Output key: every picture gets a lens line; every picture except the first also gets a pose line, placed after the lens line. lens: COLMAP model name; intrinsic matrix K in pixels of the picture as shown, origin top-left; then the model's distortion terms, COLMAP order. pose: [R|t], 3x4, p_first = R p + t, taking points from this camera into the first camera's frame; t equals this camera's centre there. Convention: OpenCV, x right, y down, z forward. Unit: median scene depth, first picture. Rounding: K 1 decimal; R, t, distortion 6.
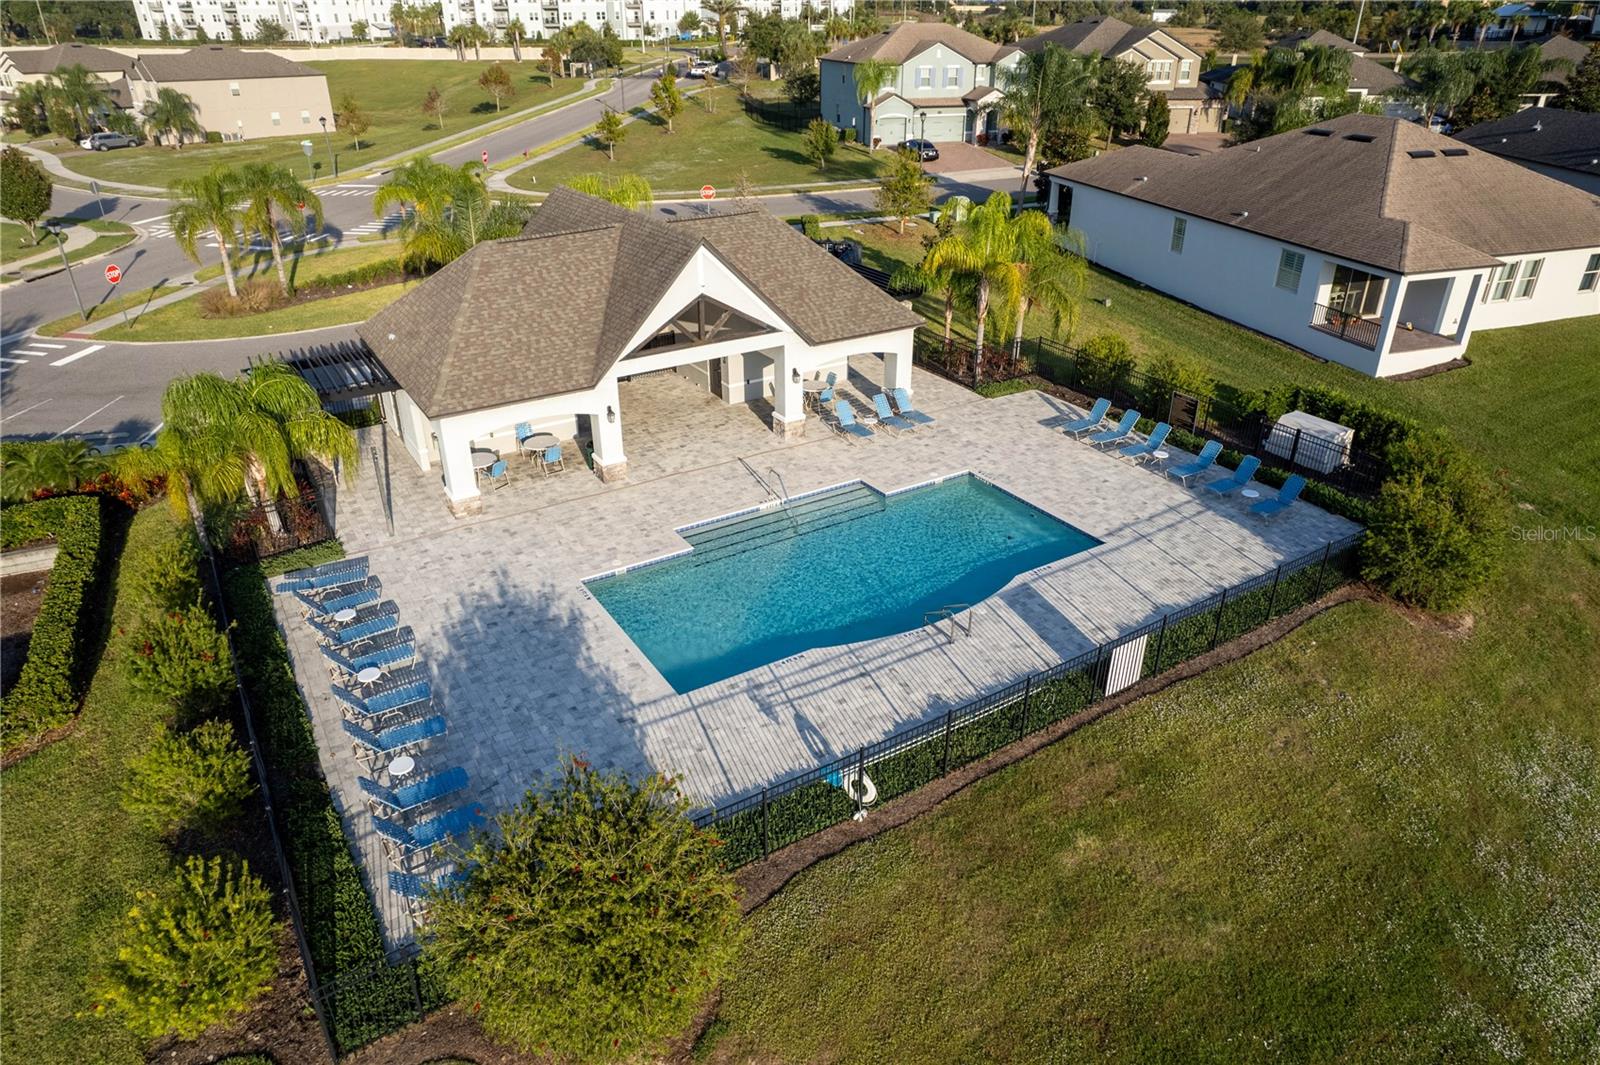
lens RADIAL K [[1022.8, 0, 798.1], [0, 1022.8, 538.9], [0, 0, 1]] dist [-0.080328, 0.070542]
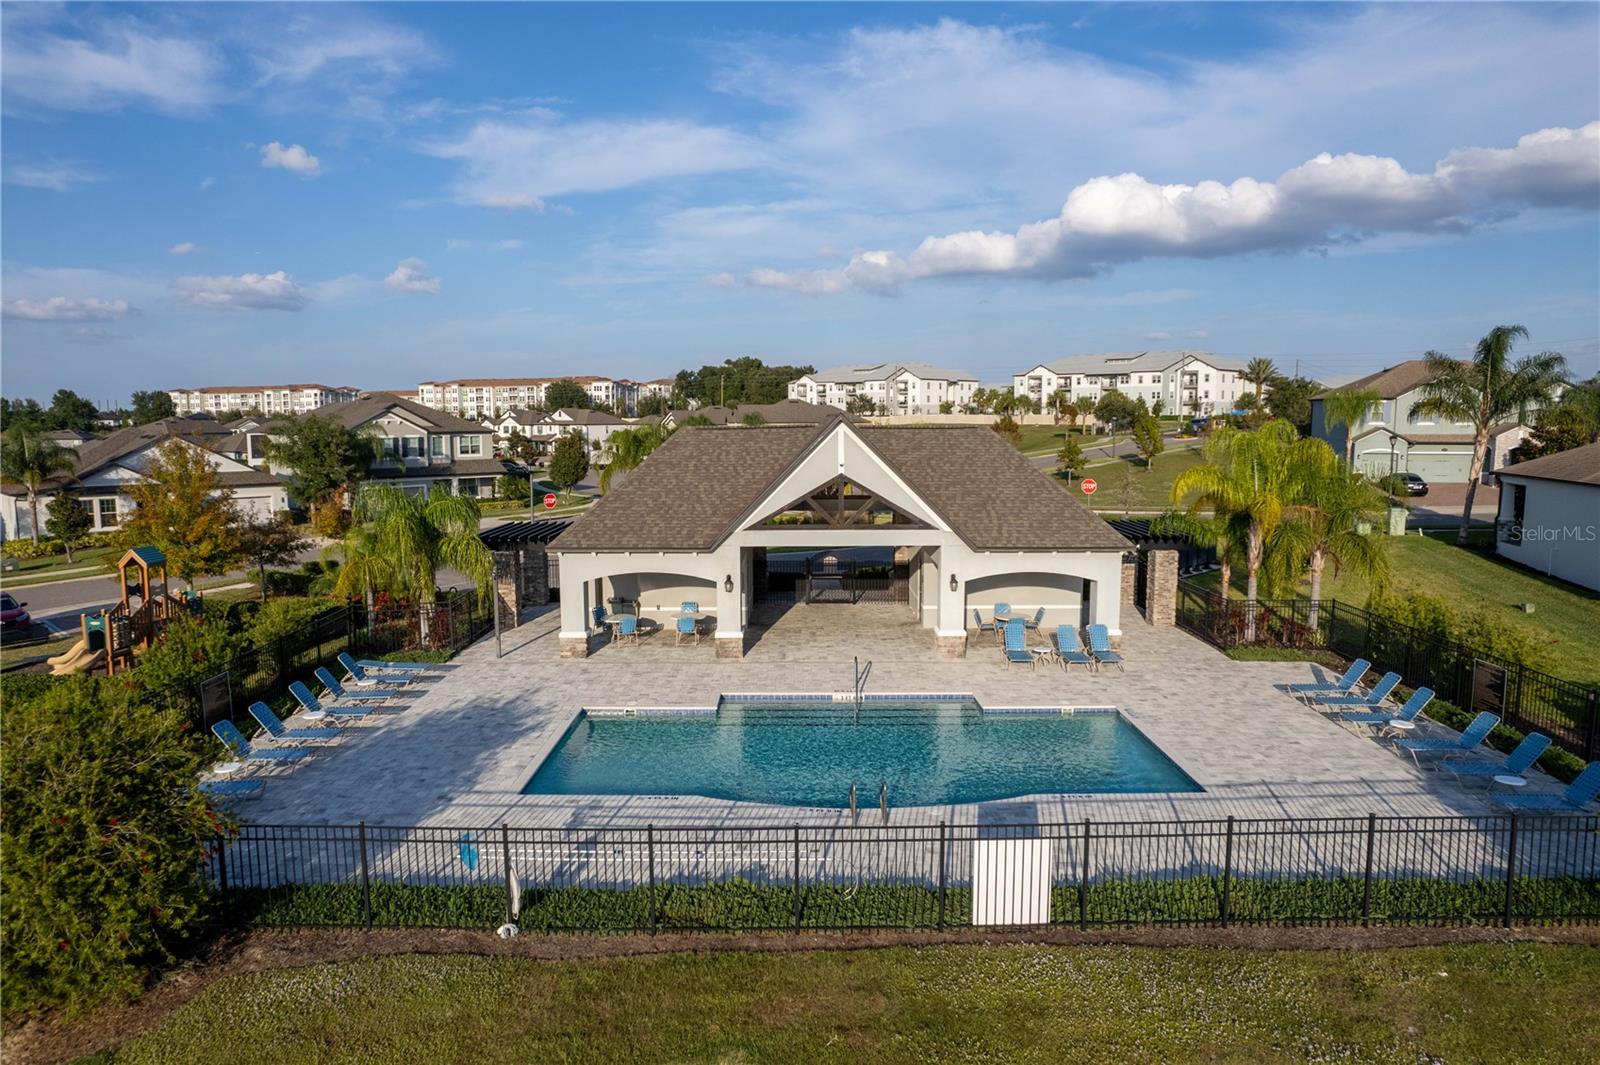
lens RADIAL K [[1022.8, 0, 798.1], [0, 1022.8, 538.9], [0, 0, 1]] dist [-0.080328, 0.070542]
pose [[0.847767, 0.065524, -0.526305, 0.457156], [-0.249529, 0.924926, -0.286788, 0.120774], [0.468002, 0.374458, 0.800472, 0.289381]]
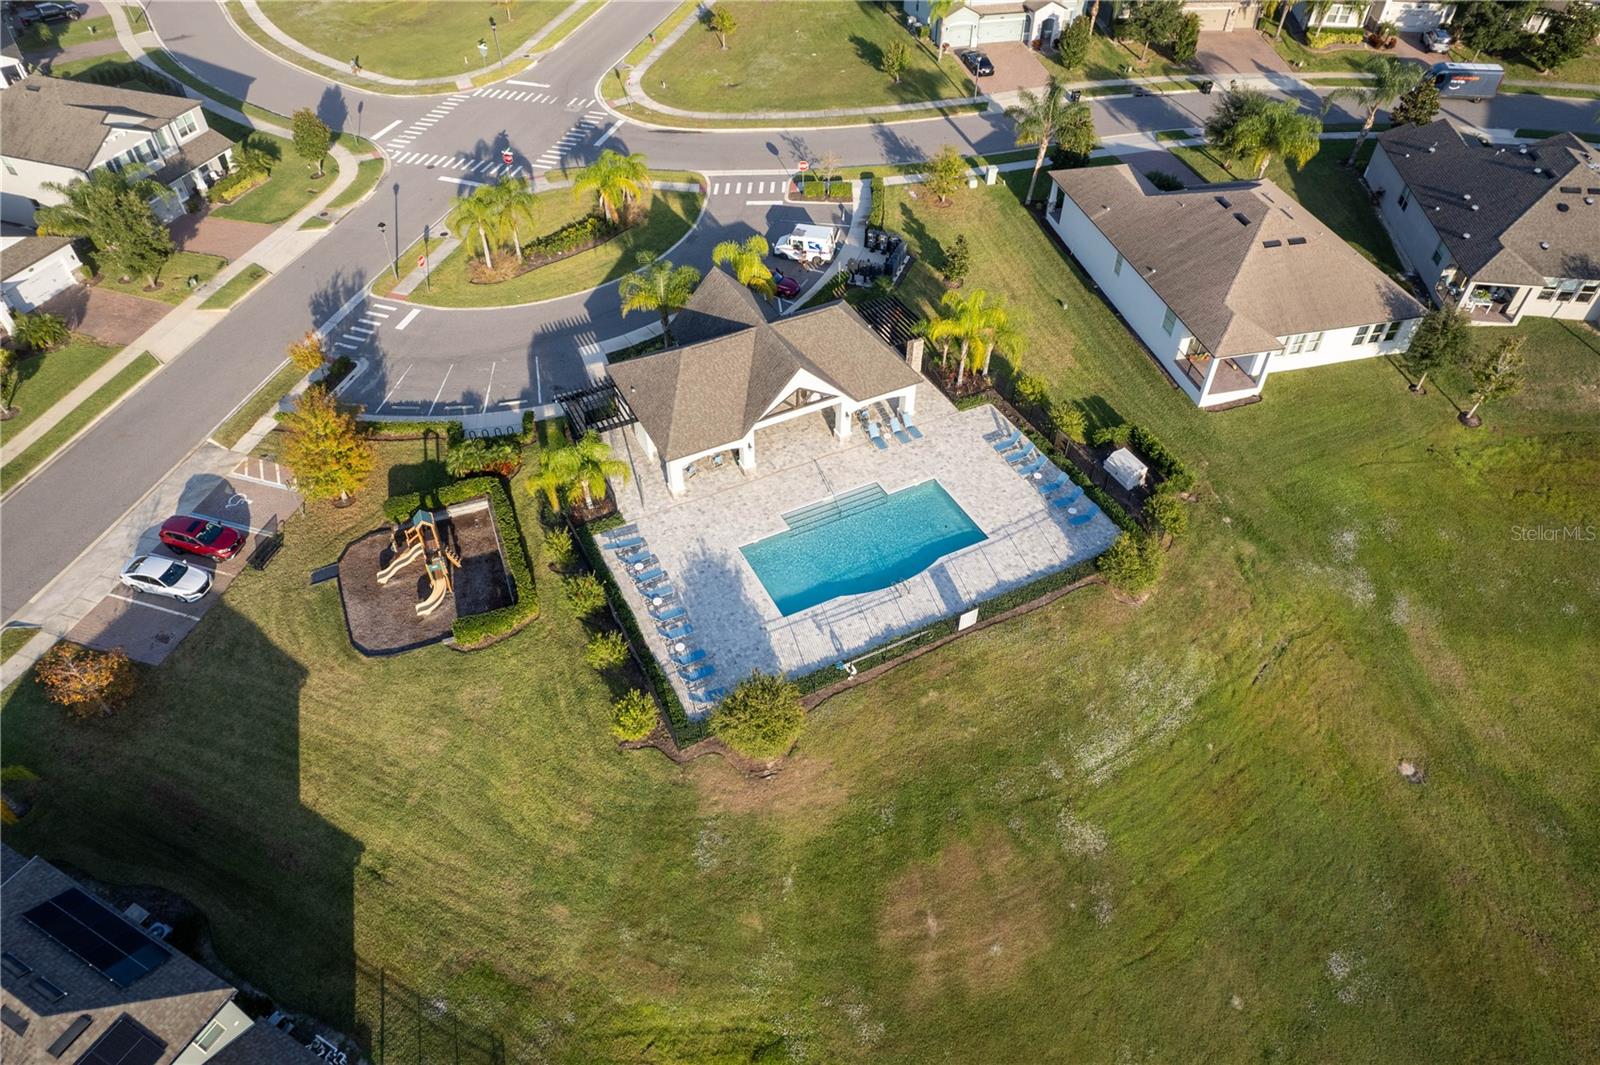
lens RADIAL K [[1022.8, 0, 798.1], [0, 1022.8, 538.9], [0, 0, 1]] dist [-0.080328, 0.070542]
pose [[0.996145, 0.065080, -0.058814, 0.042898], [-0.044720, 0.953595, 0.297751, -0.654006], [0.075462, -0.293974, 0.952830, -1.104210]]
